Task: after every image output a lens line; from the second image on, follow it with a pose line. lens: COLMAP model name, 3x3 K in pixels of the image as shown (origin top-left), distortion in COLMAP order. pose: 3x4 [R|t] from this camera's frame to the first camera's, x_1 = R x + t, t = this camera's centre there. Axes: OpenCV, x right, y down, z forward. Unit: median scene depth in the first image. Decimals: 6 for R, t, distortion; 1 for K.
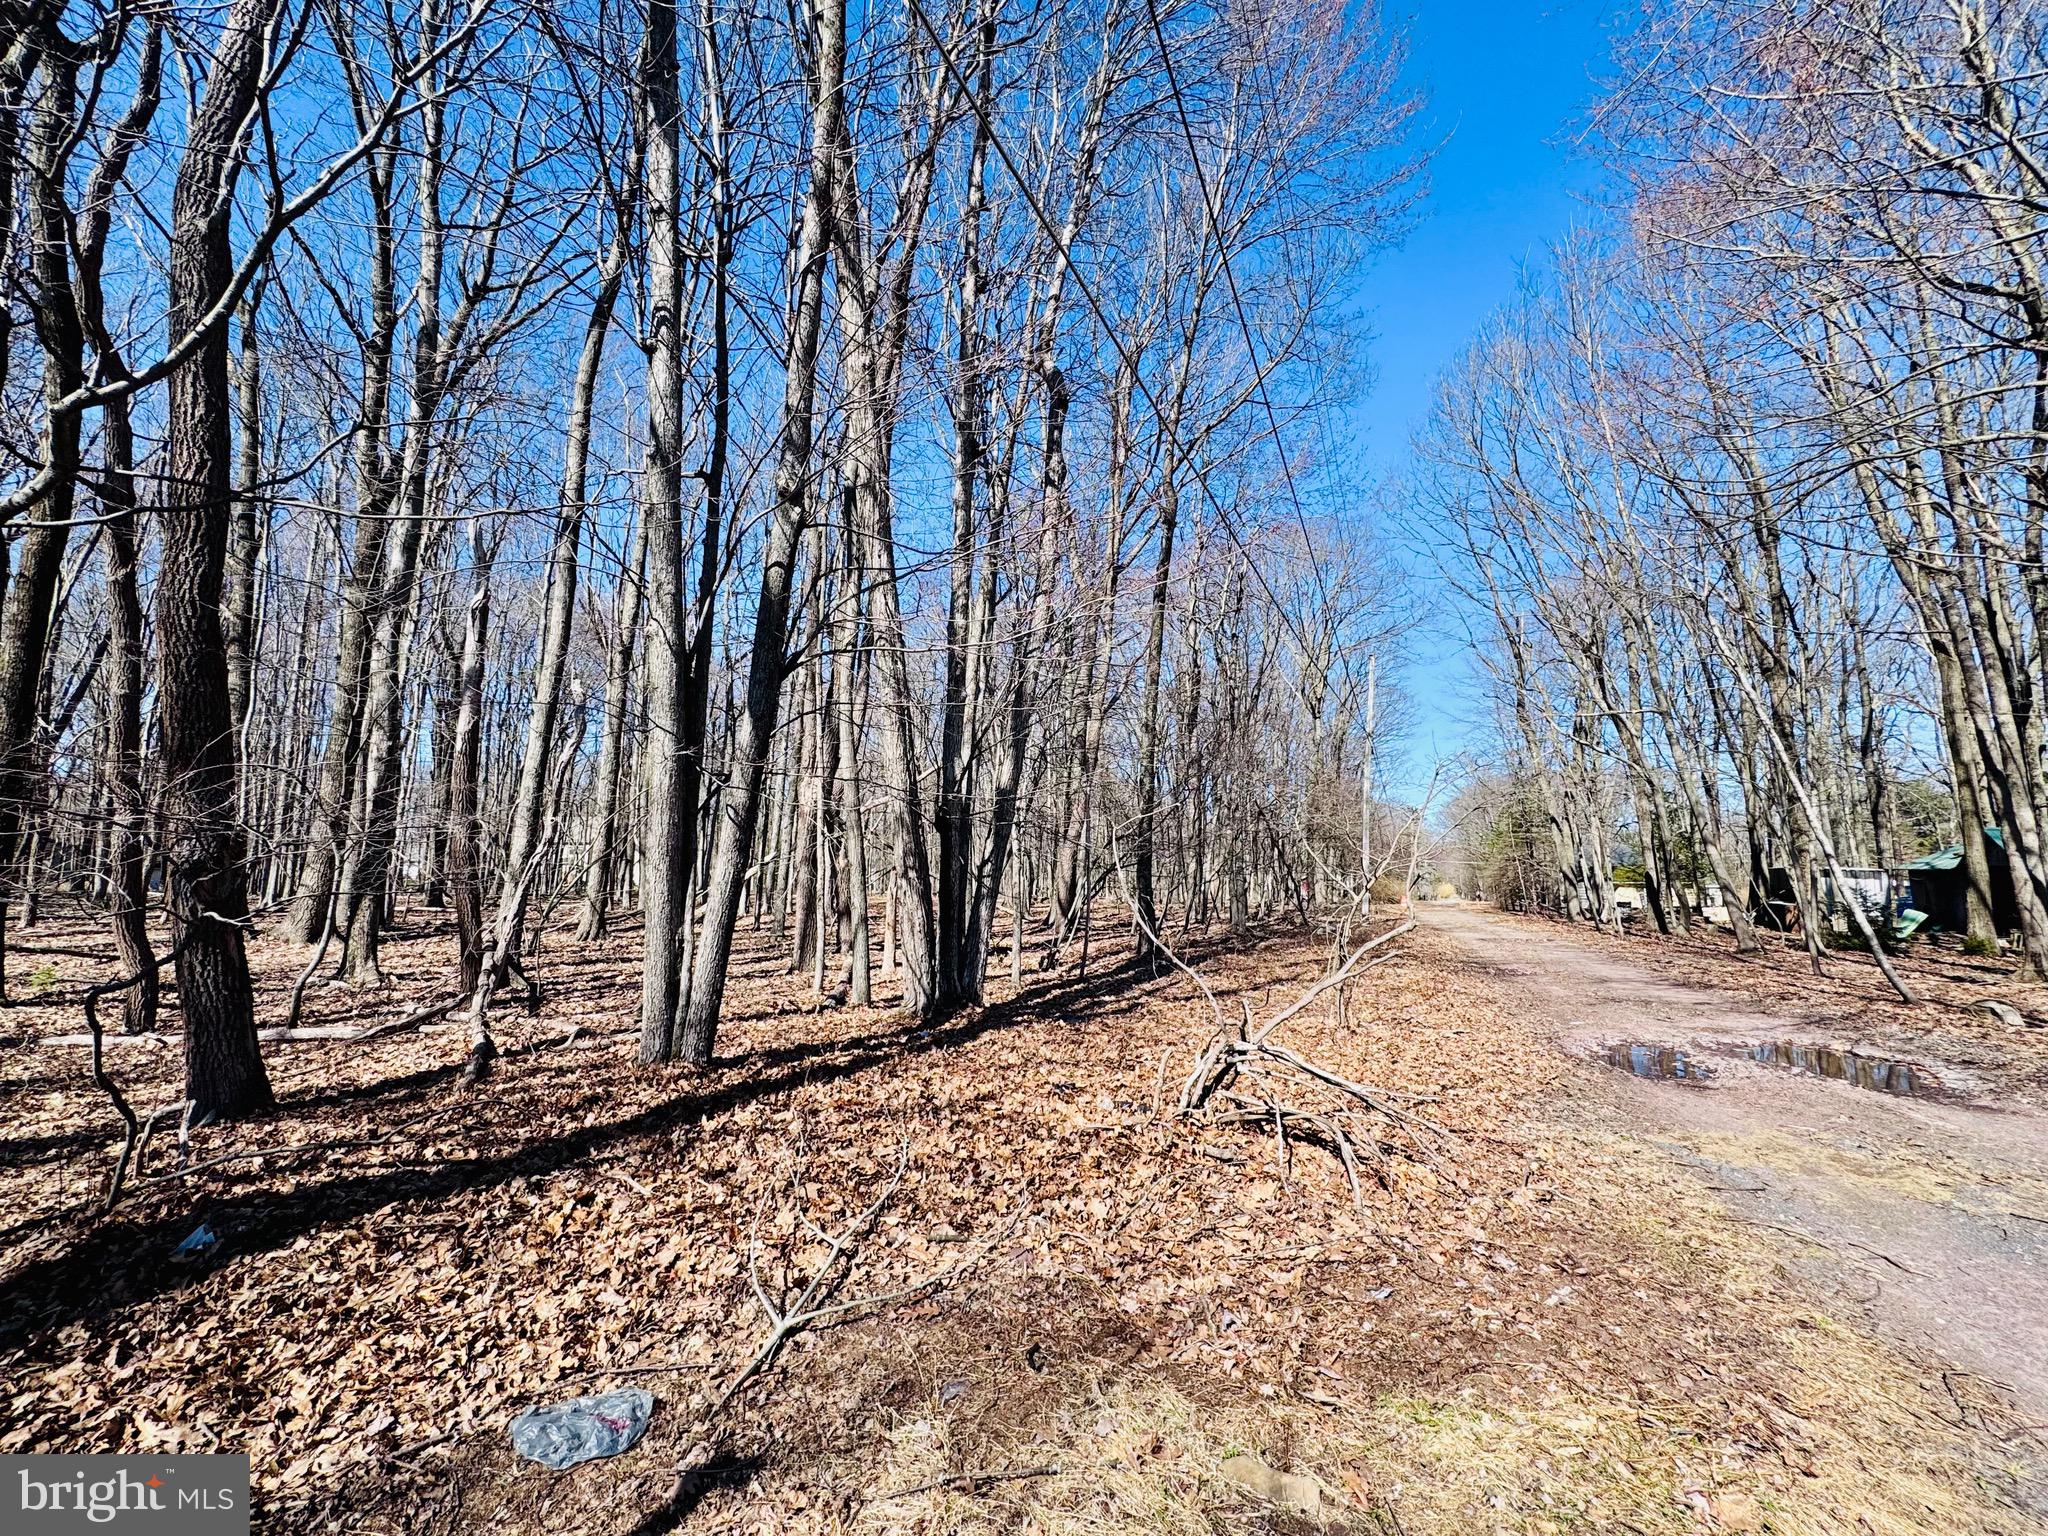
lens RADIAL K [[819.3, 0, 1014.3], [0, 819.3, 760.6], [0, 0, 1]] dist [-0.002677, 0.002629]
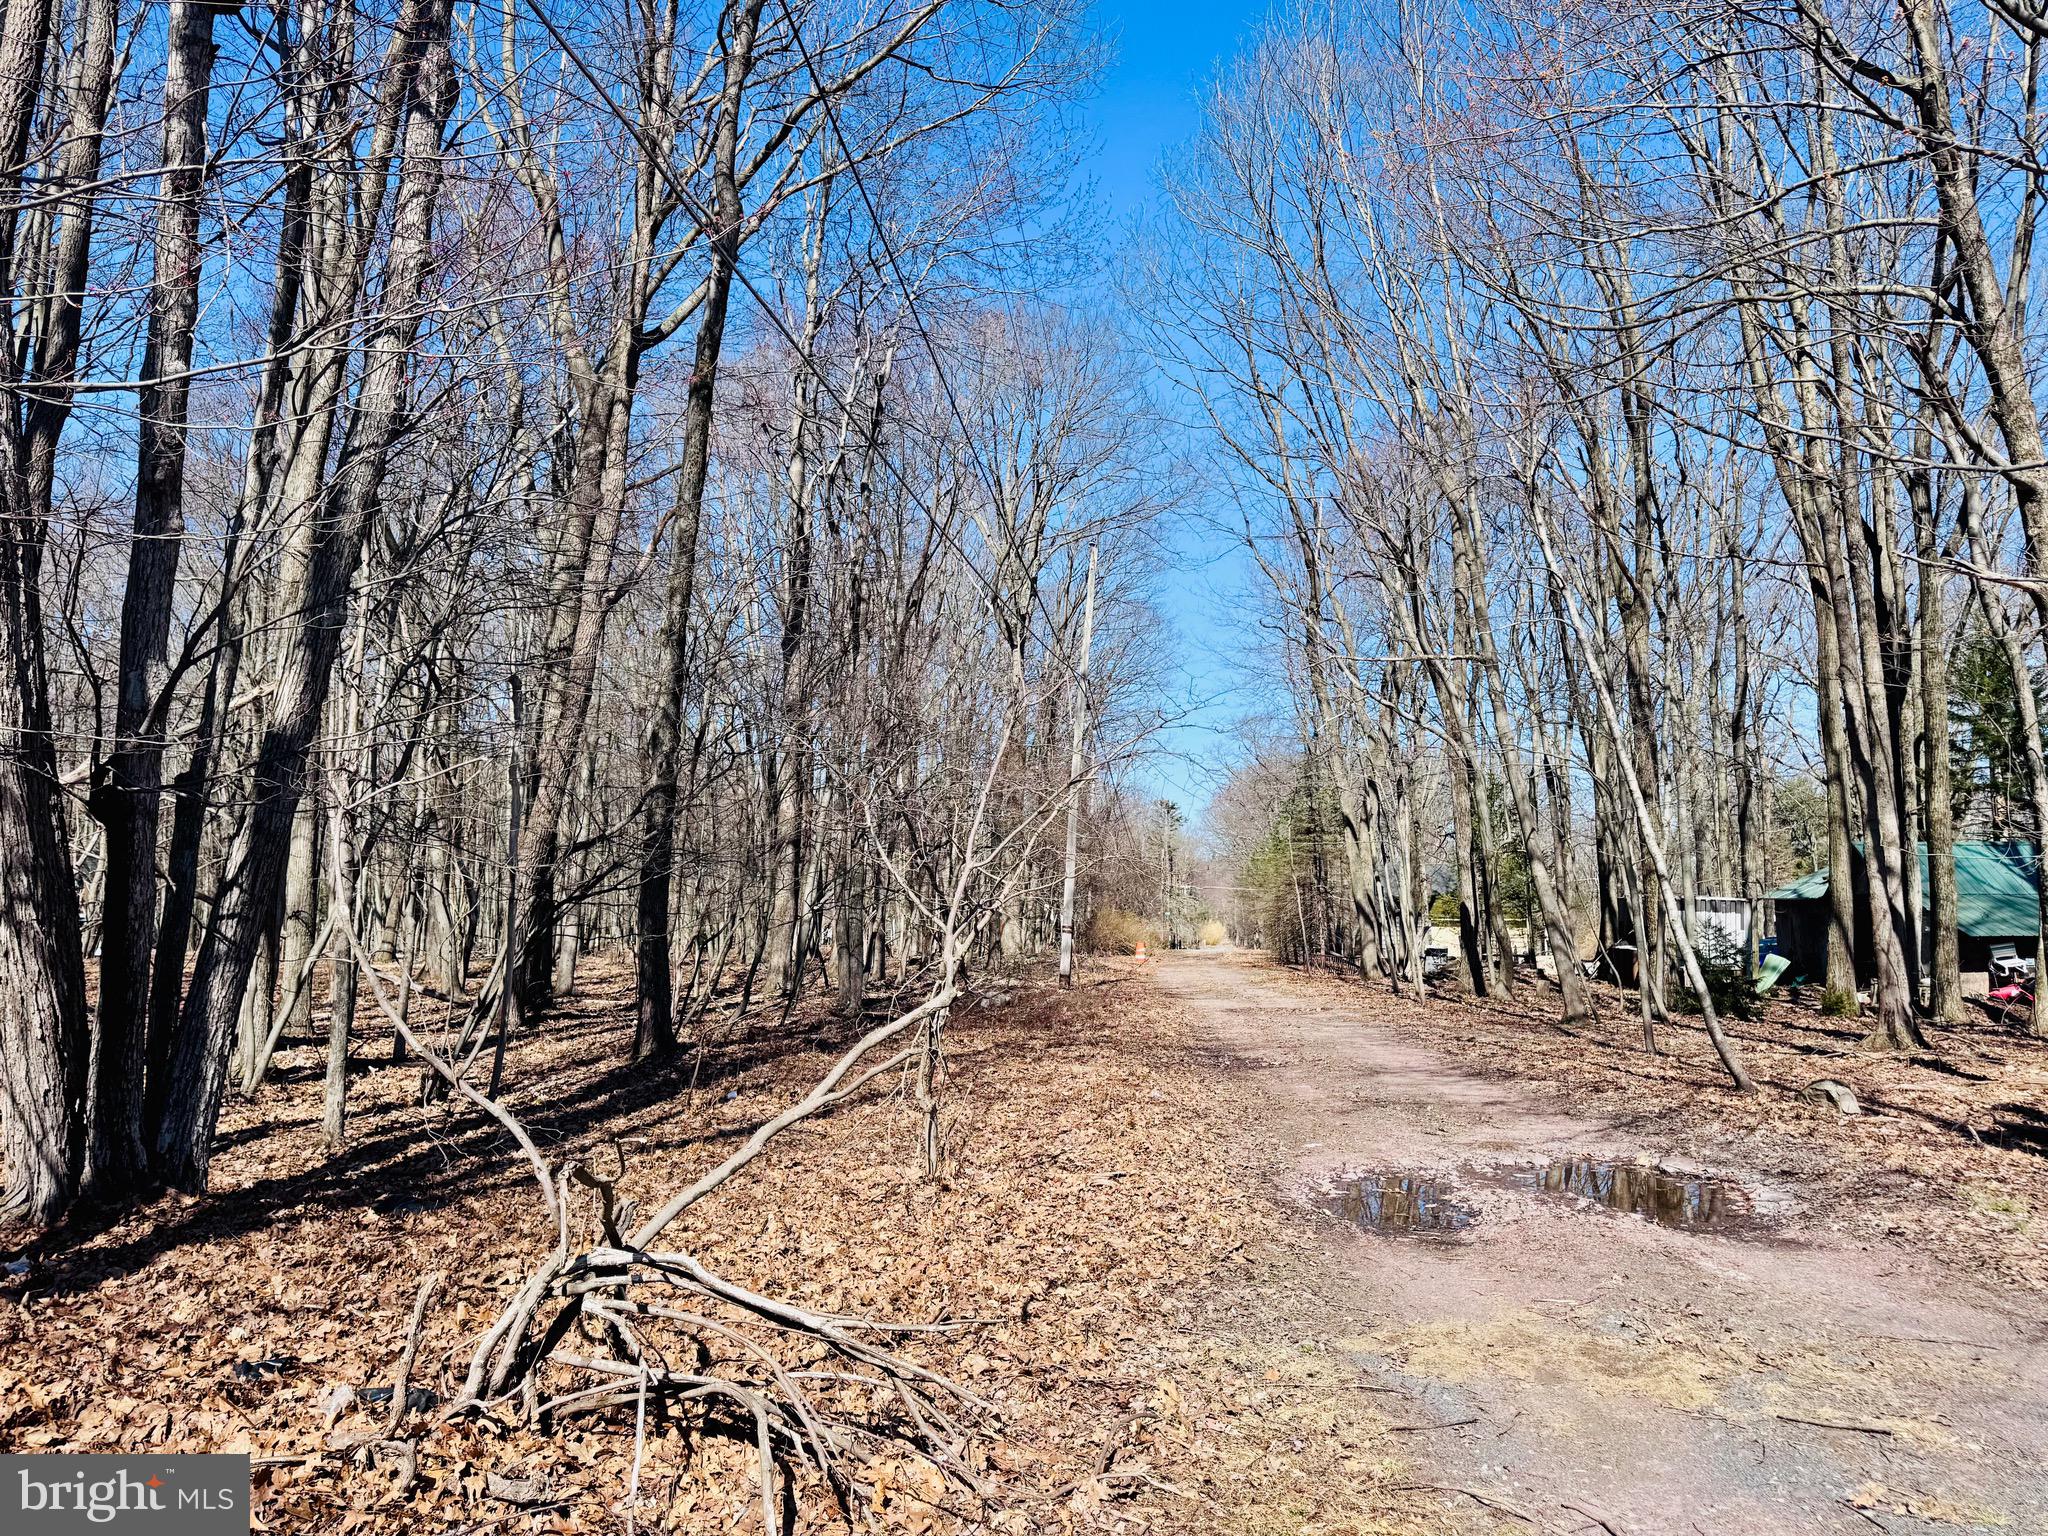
lens RADIAL K [[1444.1, 0, 1021.6], [0, 1444.1, 754.7], [0, 0, 1]] dist [0.050055, -0.042775]
pose [[0.941679, 0.029452, 0.335221, 0.067470], [-0.039322, 0.998969, 0.022693, 0.006717], [-0.334207, -0.034551, 0.941866, 0.034957]]
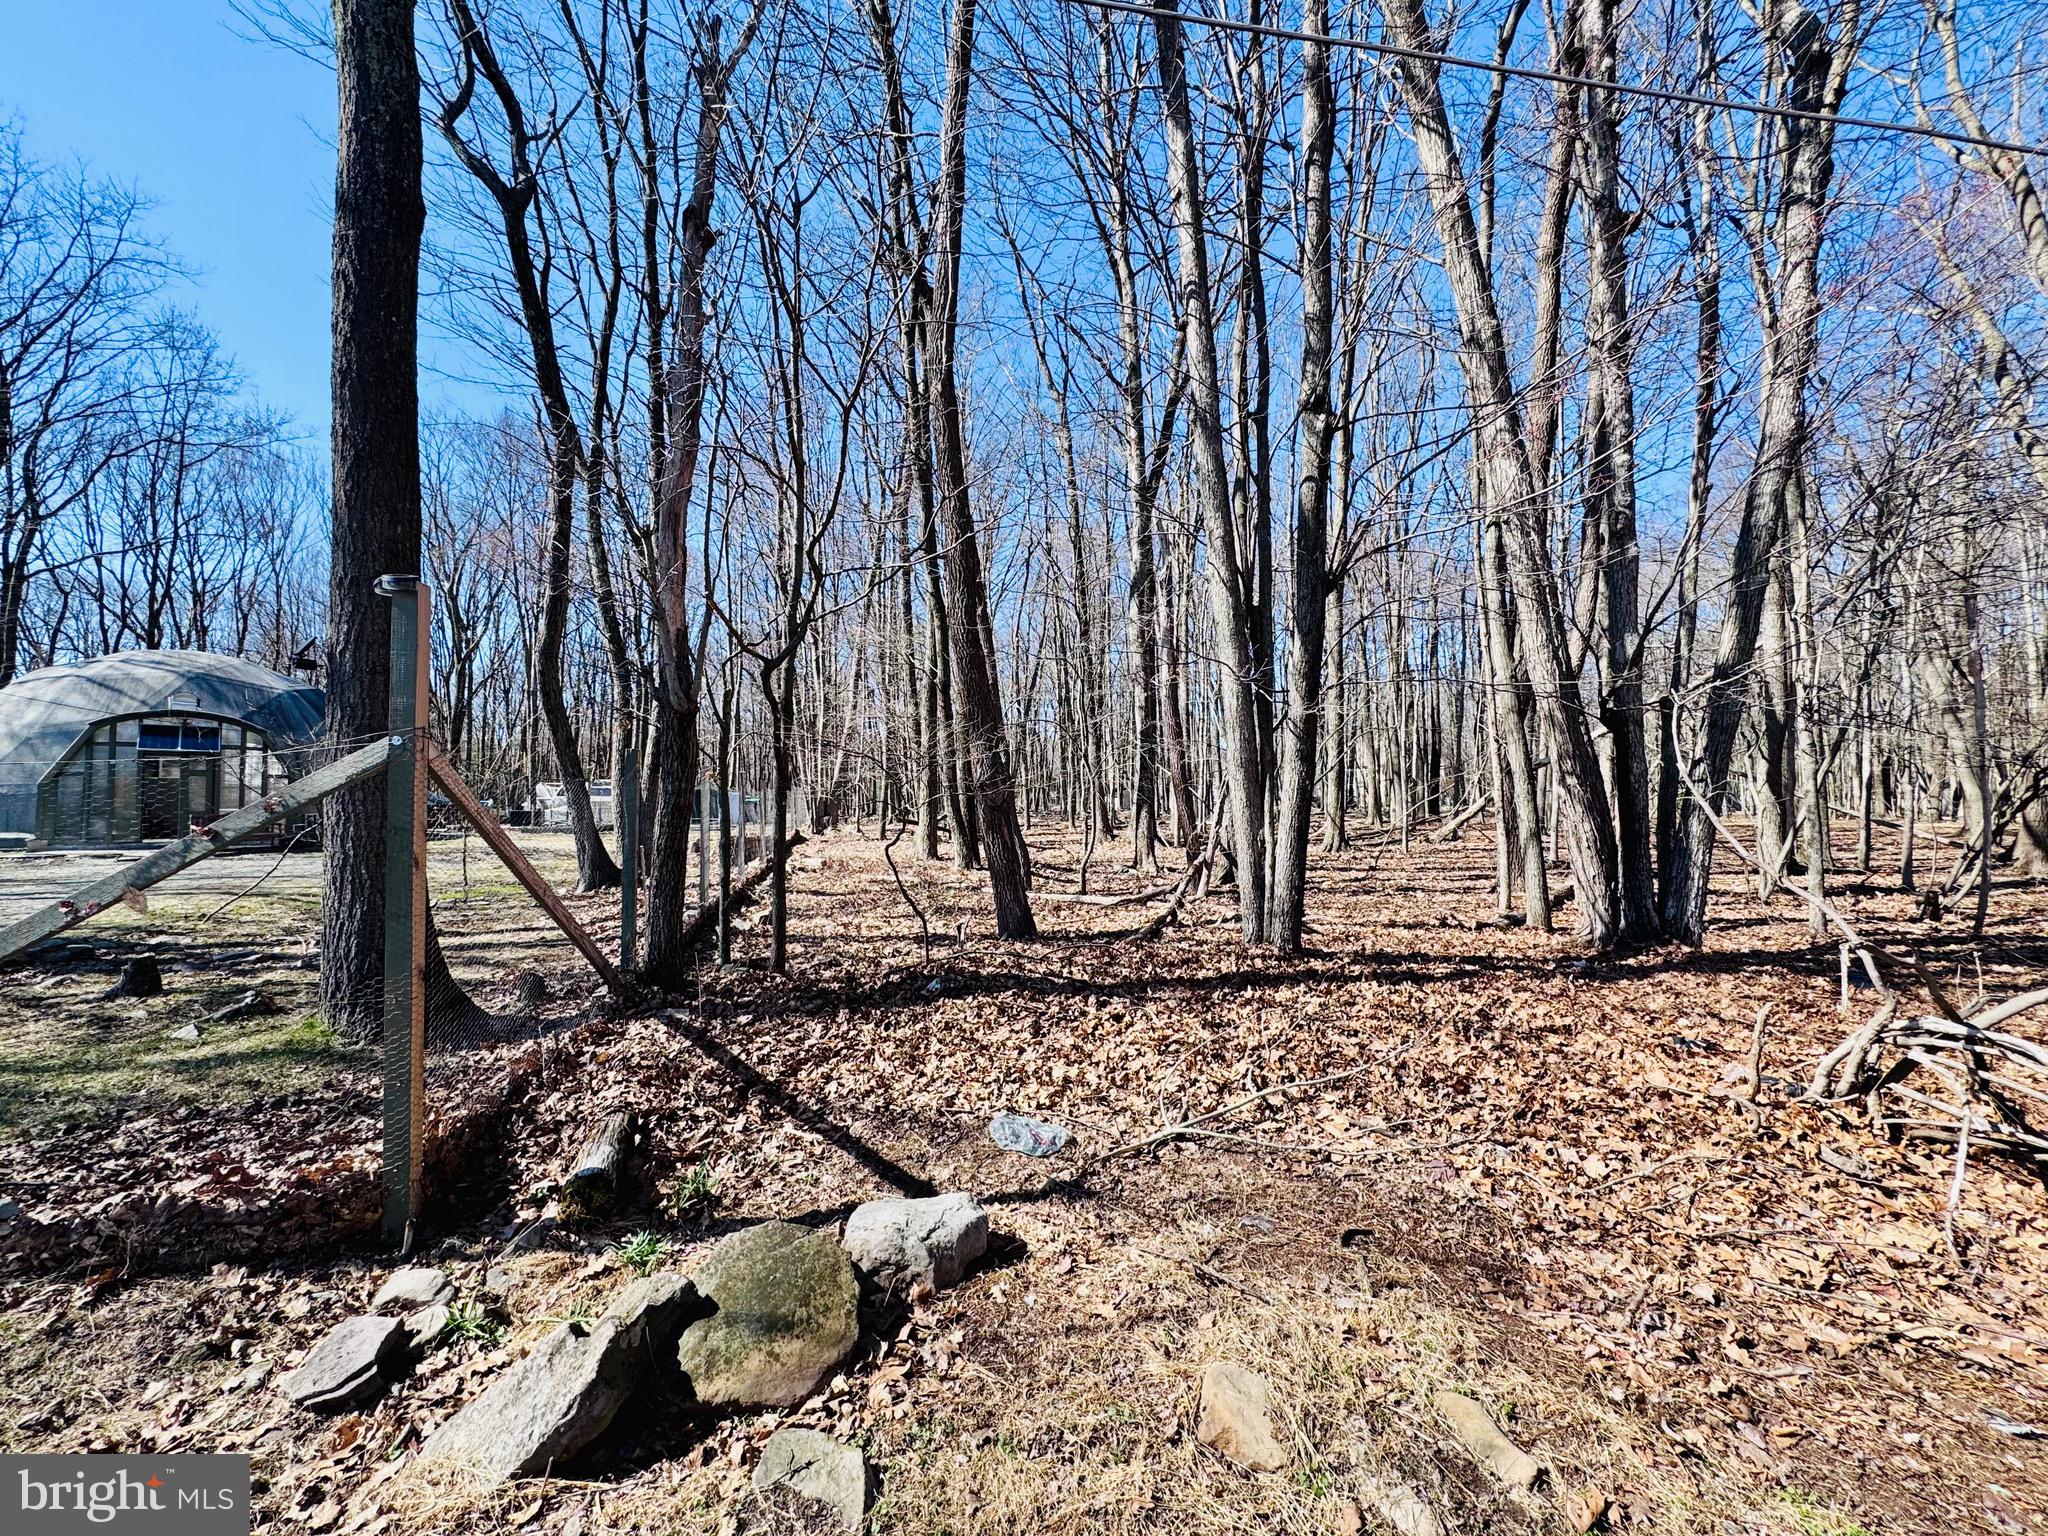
lens RADIAL K [[814.5, 0, 1020.1], [0, 814.5, 761.7], [0, 0, 1]] dist [0.001245, 0.000189]
pose [[0.604082, -0.046076, -0.795589, 0.114805], [0.121563, 0.991972, 0.034852, 0.011936], [0.787596, -0.117768, 0.604833, 0.025970]]
